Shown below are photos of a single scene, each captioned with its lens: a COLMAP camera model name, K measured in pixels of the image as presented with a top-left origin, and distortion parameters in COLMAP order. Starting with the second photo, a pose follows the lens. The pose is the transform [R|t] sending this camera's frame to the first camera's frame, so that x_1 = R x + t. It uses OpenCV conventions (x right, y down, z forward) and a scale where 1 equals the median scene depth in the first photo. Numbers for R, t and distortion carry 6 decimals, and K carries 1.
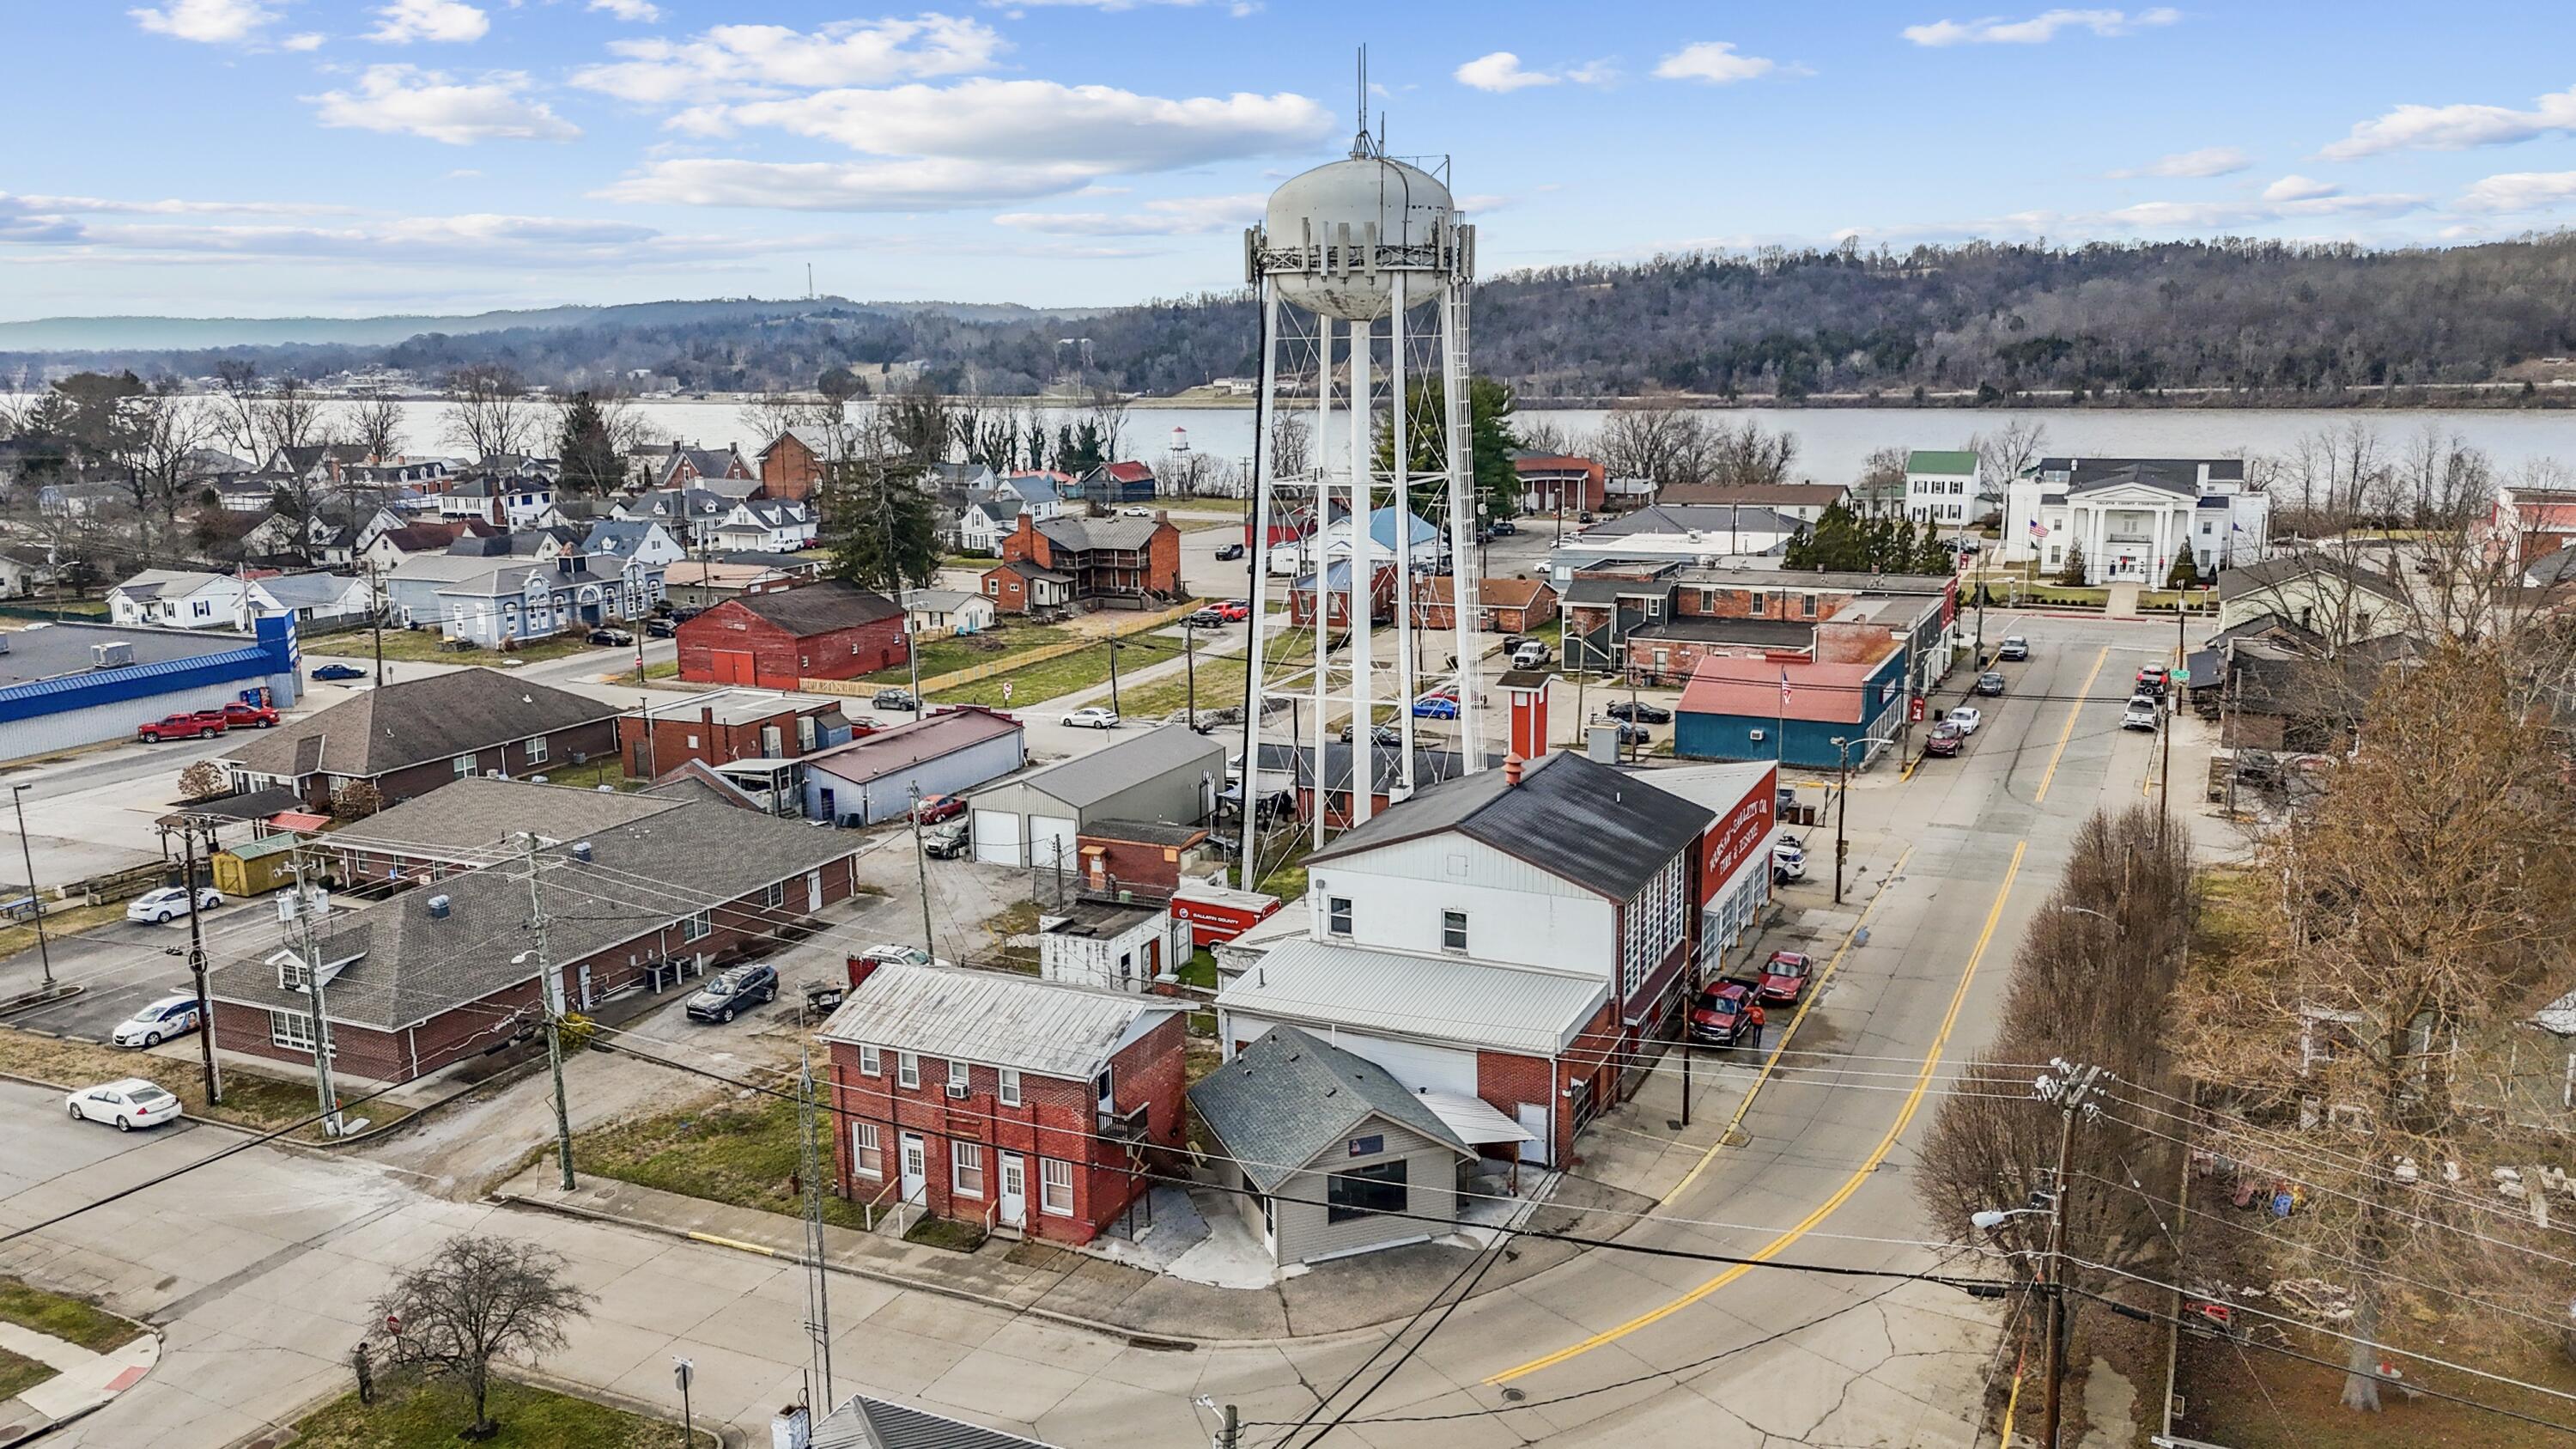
lens RADIAL K [[1936.8, 0, 1293.3], [0, 1936.8, 710.0], [0, 0, 1]] dist [0.110808, -0.151280]
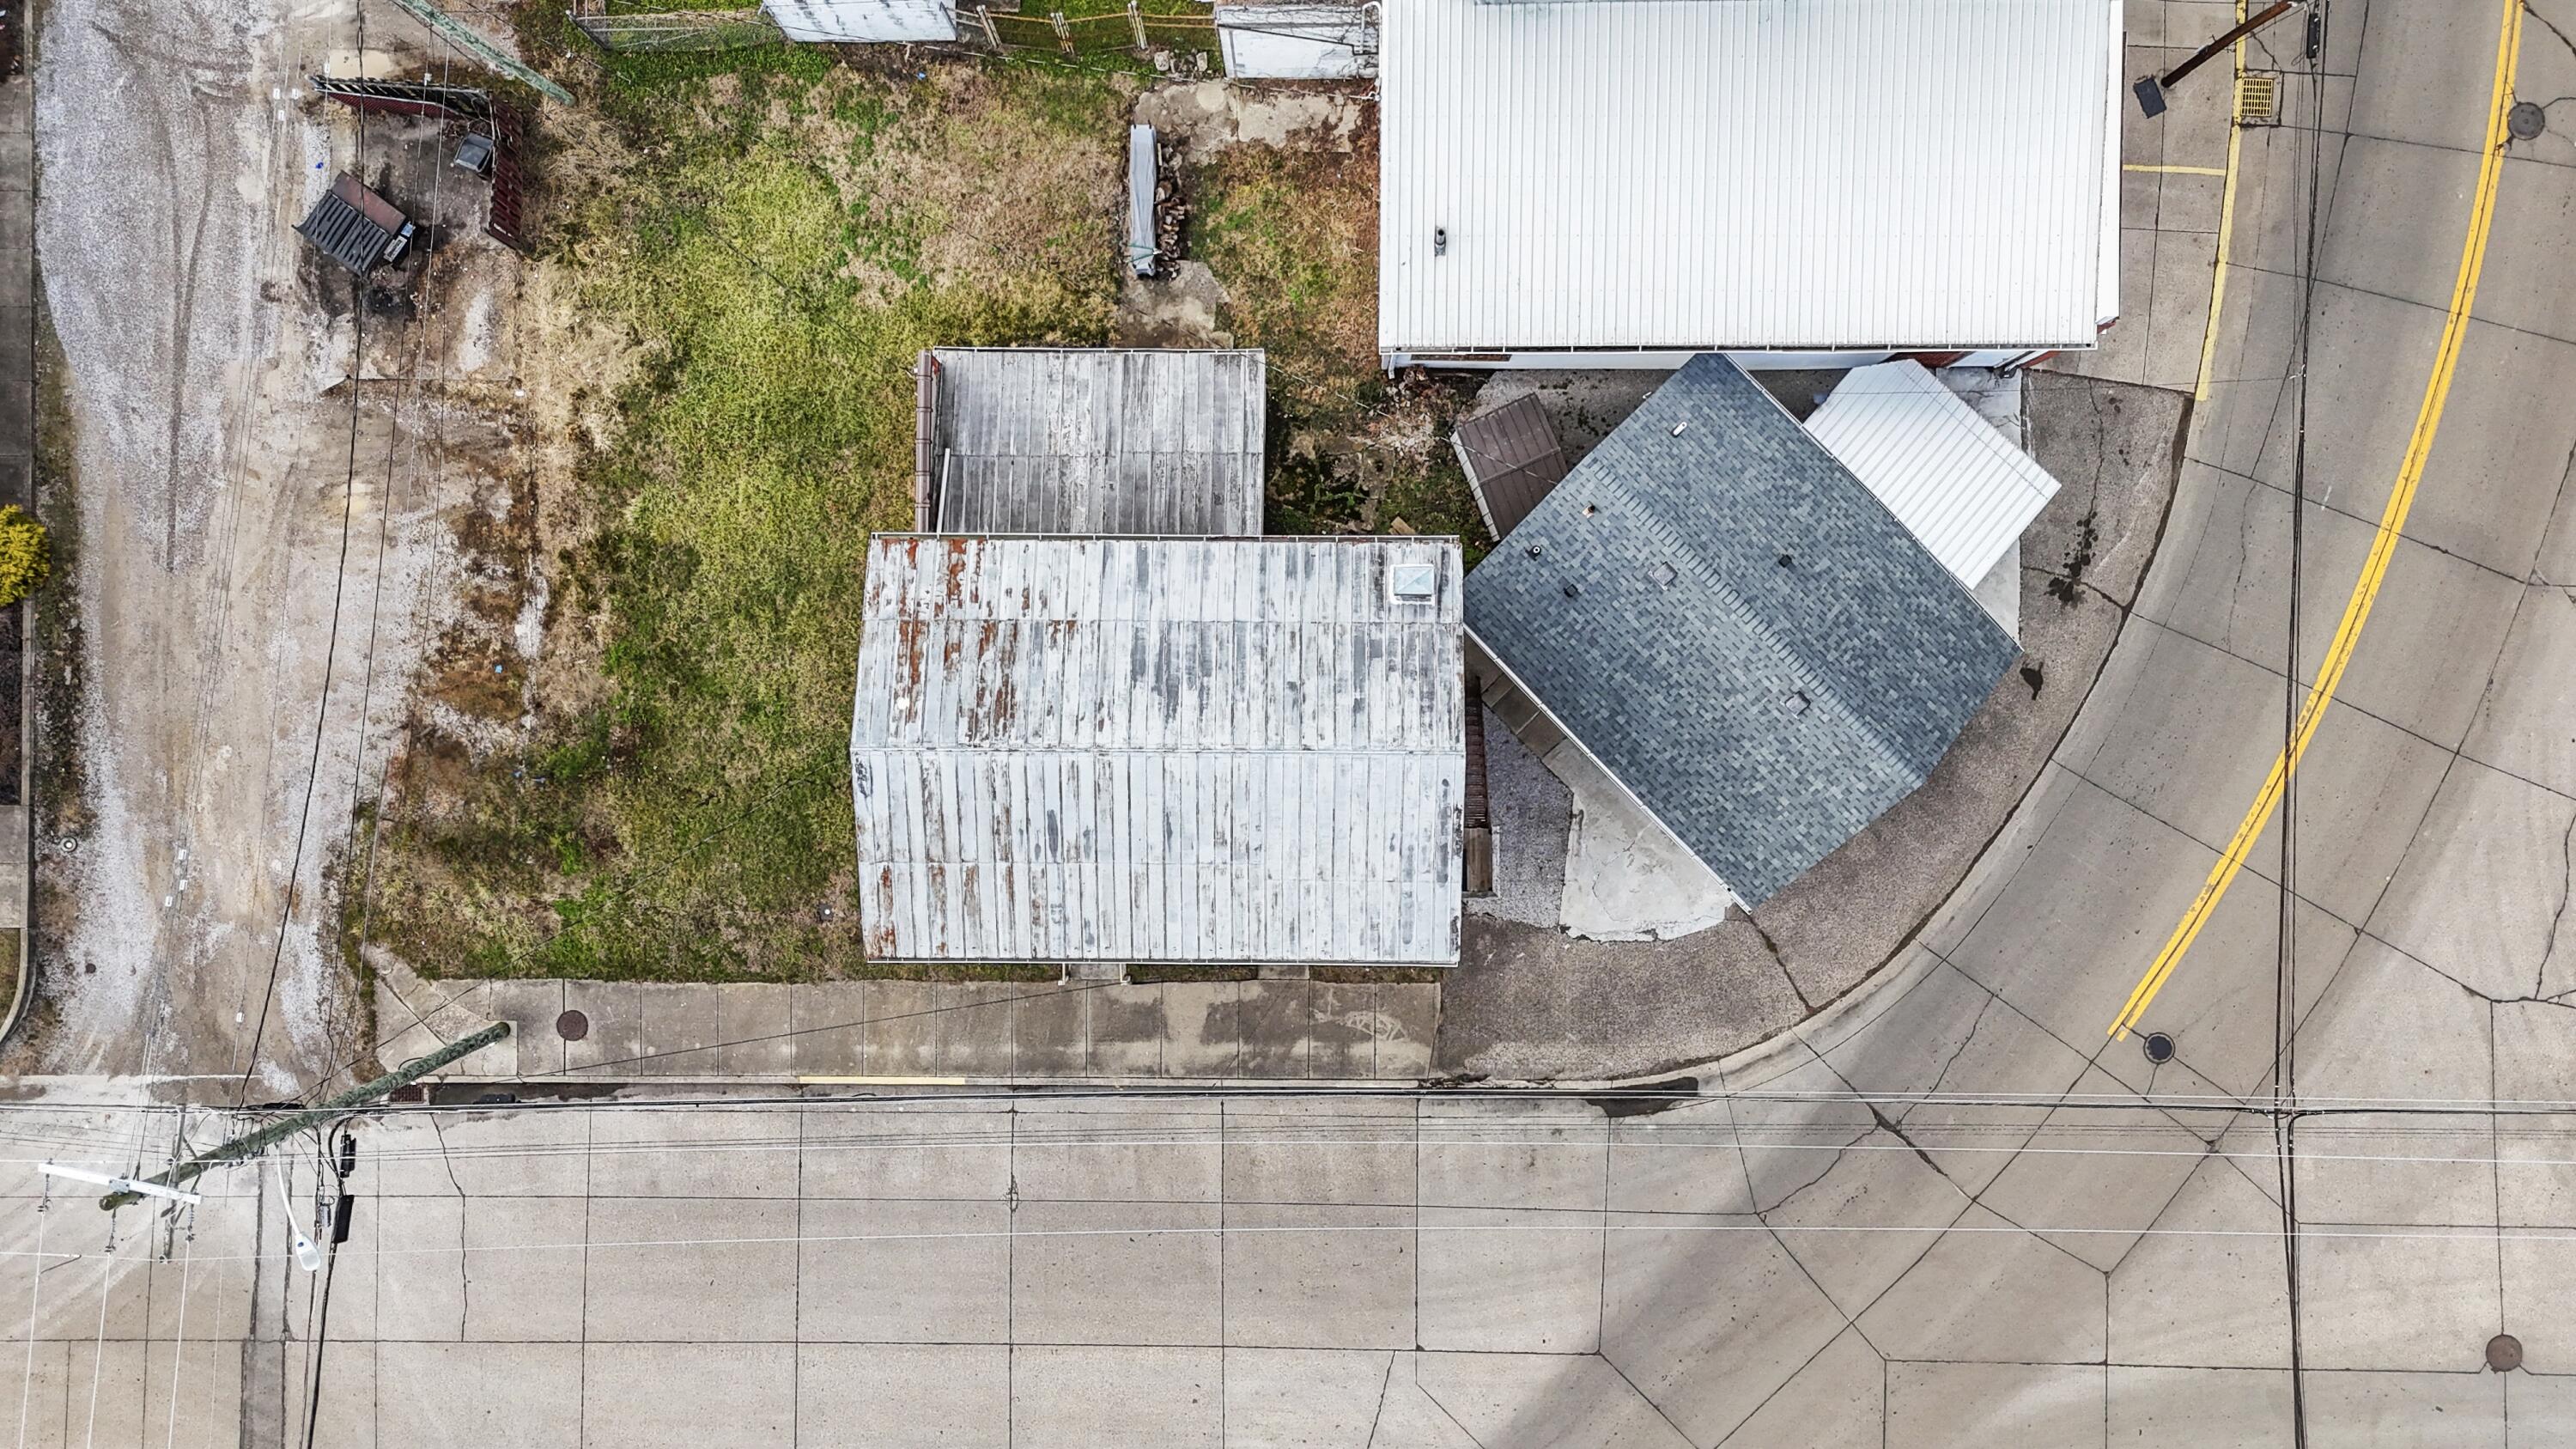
lens RADIAL K [[1936.8, 0, 1293.3], [0, 1936.8, 710.0], [0, 0, 1]] dist [0.110808, -0.151280]
pose [[0.909329, -0.416077, -0.000784, -0.082216], [0.094377, 0.204423, 0.974322, -0.268216], [-0.405233, -0.886054, 0.225156, 0.667427]]
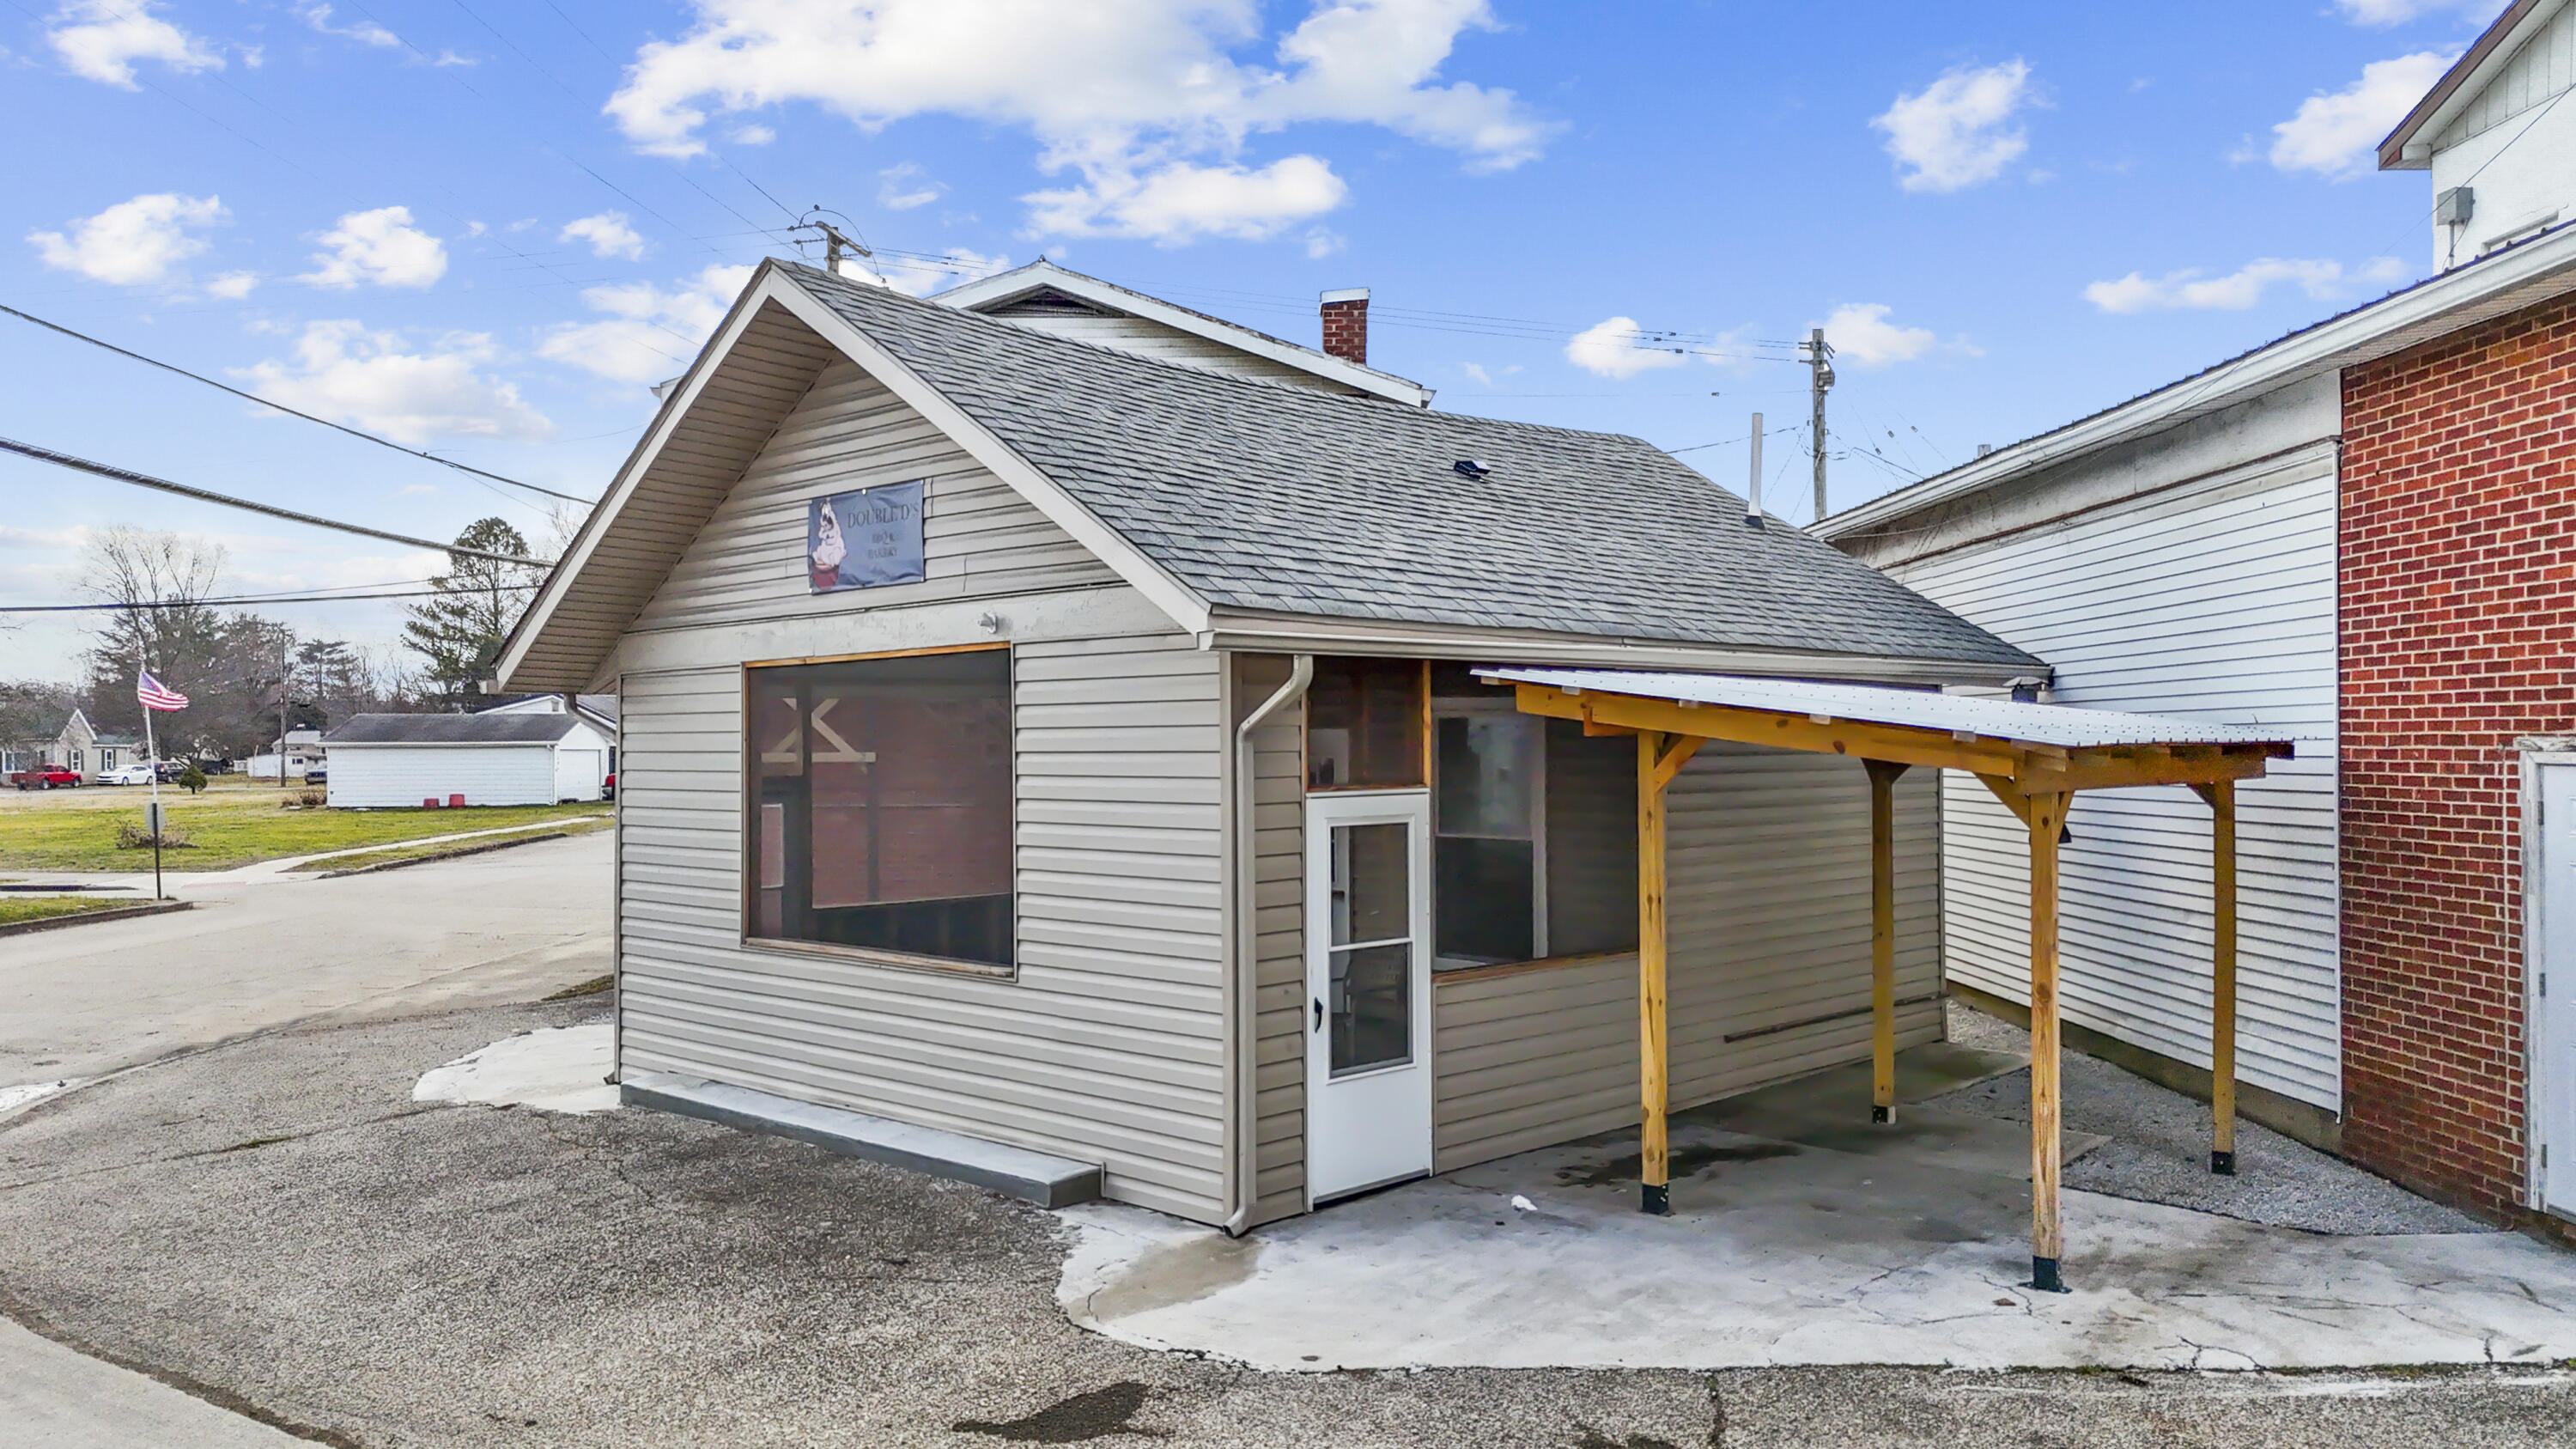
lens RADIAL K [[1931.1, 0, 1284.3], [0, 1931.1, 737.9], [0, 0, 1]] dist [0.080132, -0.069643]
pose [[0.434748, 0.009659, -0.900501, 0.154423], [-0.170288, 0.982784, -0.071671, 0.175217], [0.884306, 0.184503, 0.428908, 0.677868]]
